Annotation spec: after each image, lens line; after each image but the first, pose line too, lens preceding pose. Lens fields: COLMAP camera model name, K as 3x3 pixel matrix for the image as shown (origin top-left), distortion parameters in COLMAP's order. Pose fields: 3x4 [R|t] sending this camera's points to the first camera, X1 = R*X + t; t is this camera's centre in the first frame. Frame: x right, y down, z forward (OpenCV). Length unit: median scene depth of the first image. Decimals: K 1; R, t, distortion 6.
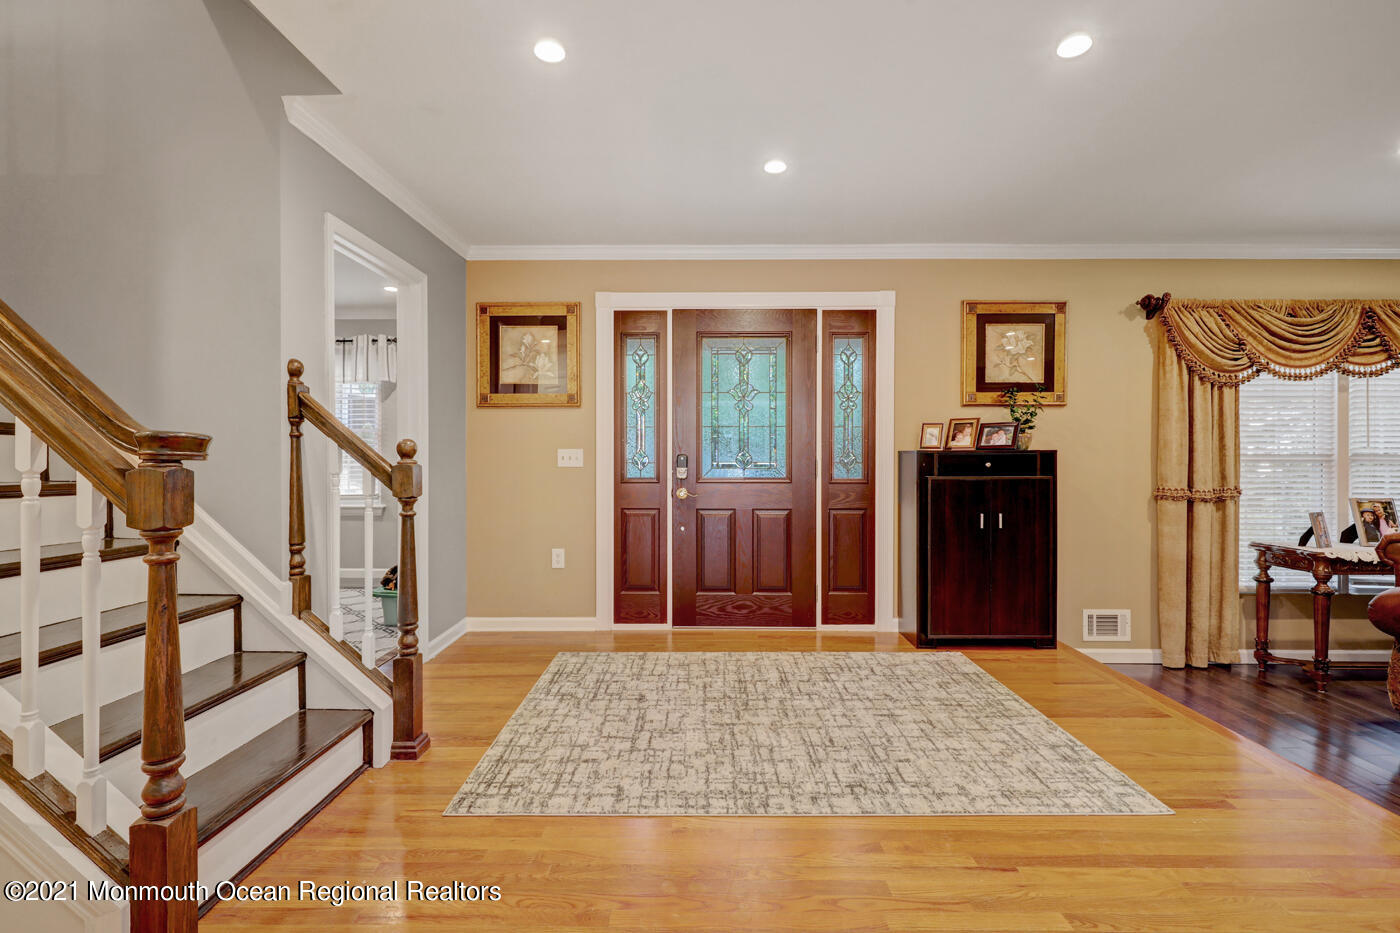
lens RADIAL K [[635.0, 0, 694.8], [0, 635.0, 463.6], [0, 0, 1]] dist [-0.002241, 0.000572]
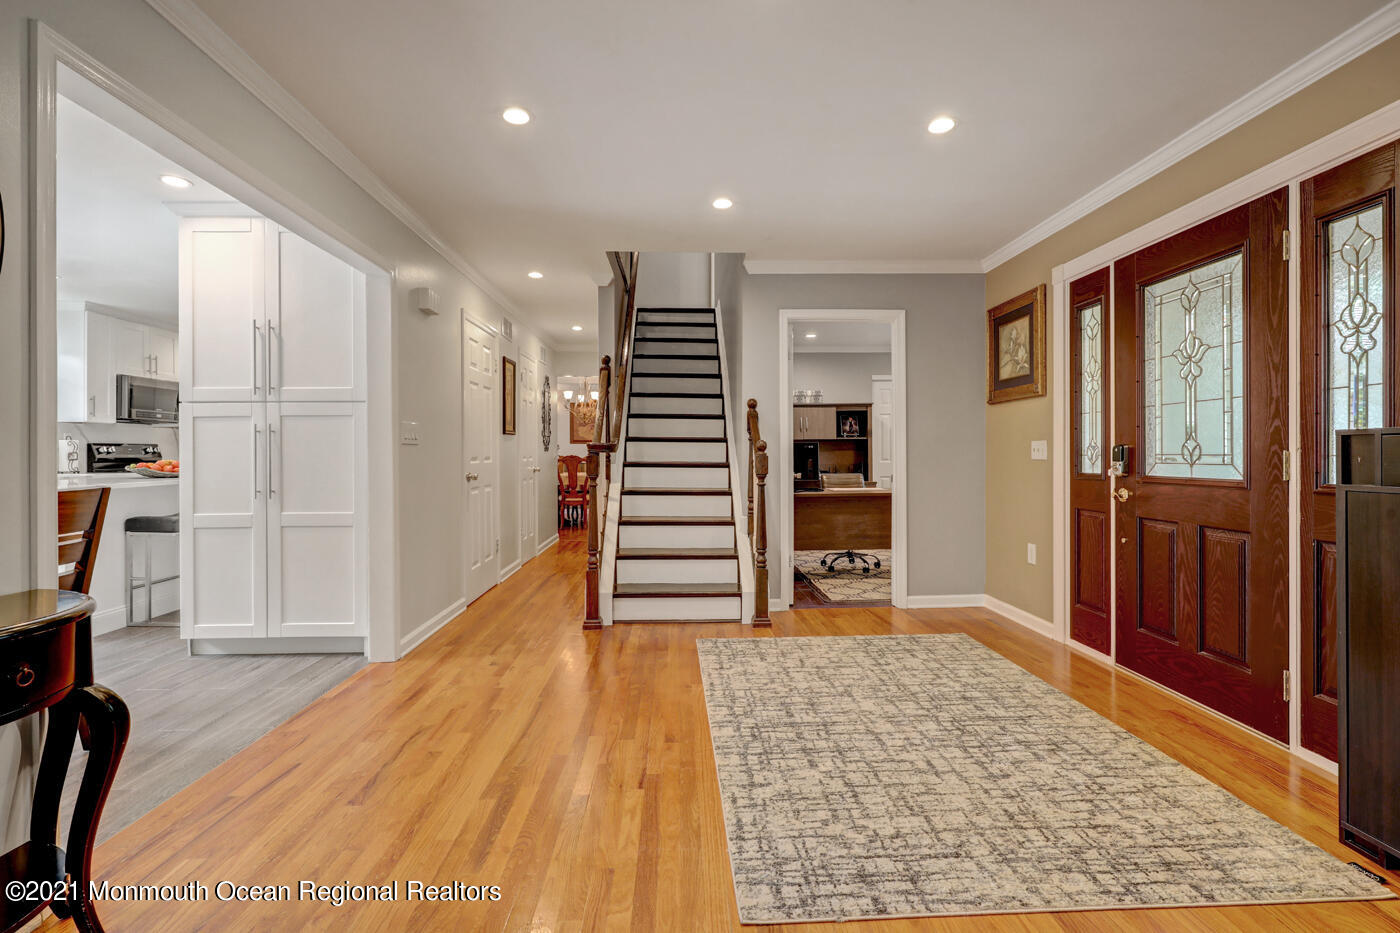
lens RADIAL K [[635.0, 0, 696.4], [0, 635.0, 454.1], [0, 0, 1]] dist [-0.002241, 0.000572]
pose [[0.052826, 0.000634, -0.998604, 0.733503], [-0.005709, 0.999984, 0.000333, -0.000167], [0.998587, 0.005683, 0.052829, 0.441868]]
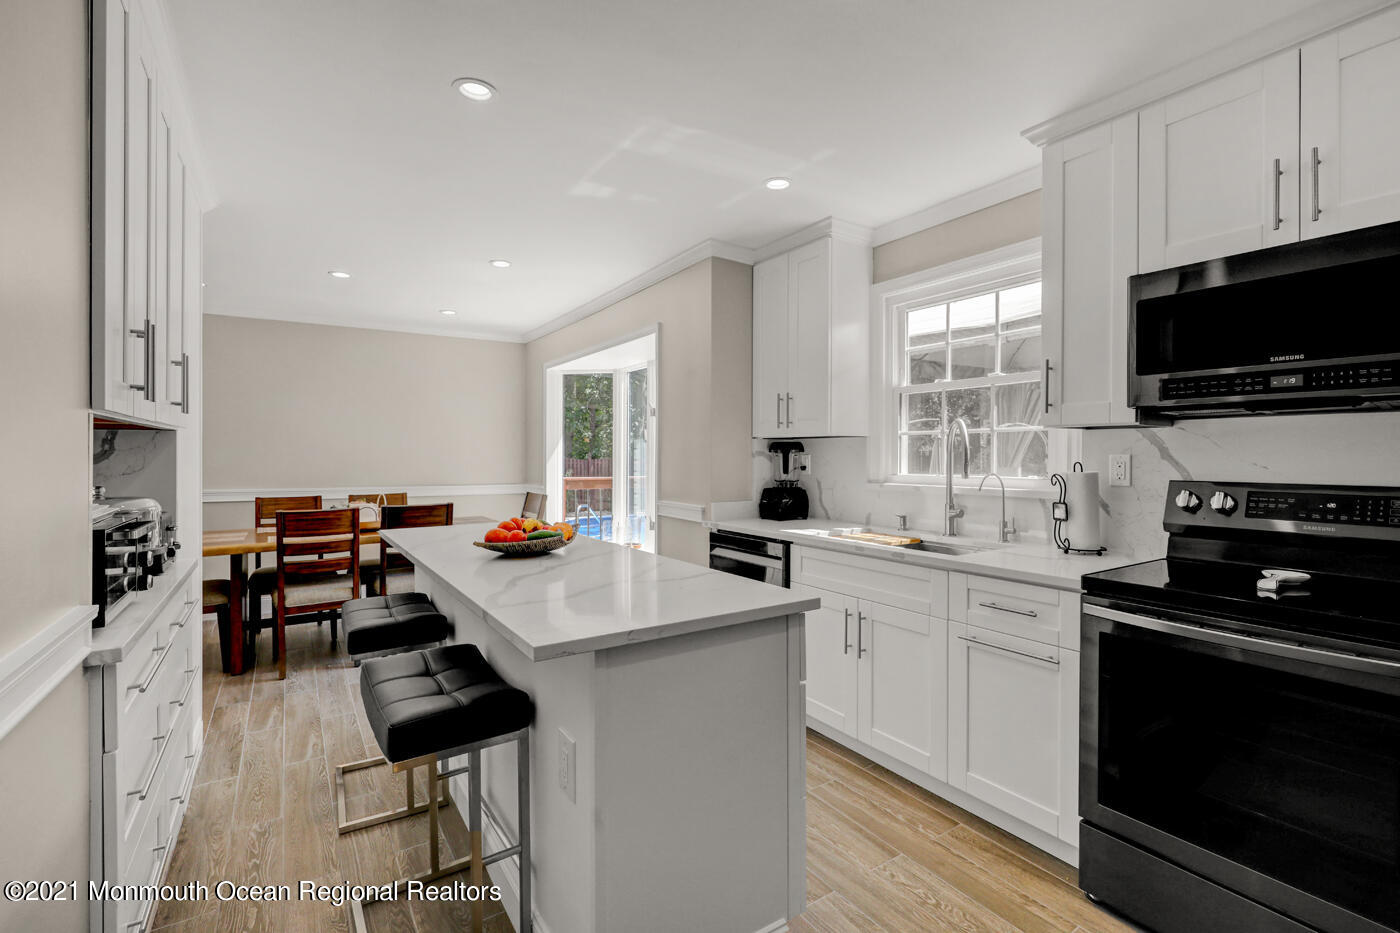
lens RADIAL K [[635.0, 0, 704.9], [0, 635.0, 457.5], [0, 0, 1]] dist [-0.002241, 0.000572]
pose [[-0.561805, -0.004223, 0.827259, -0.979103], [0.008696, 0.999902, 0.011010, -0.044906], [-0.827224, 0.013379, -0.561713, -0.249461]]
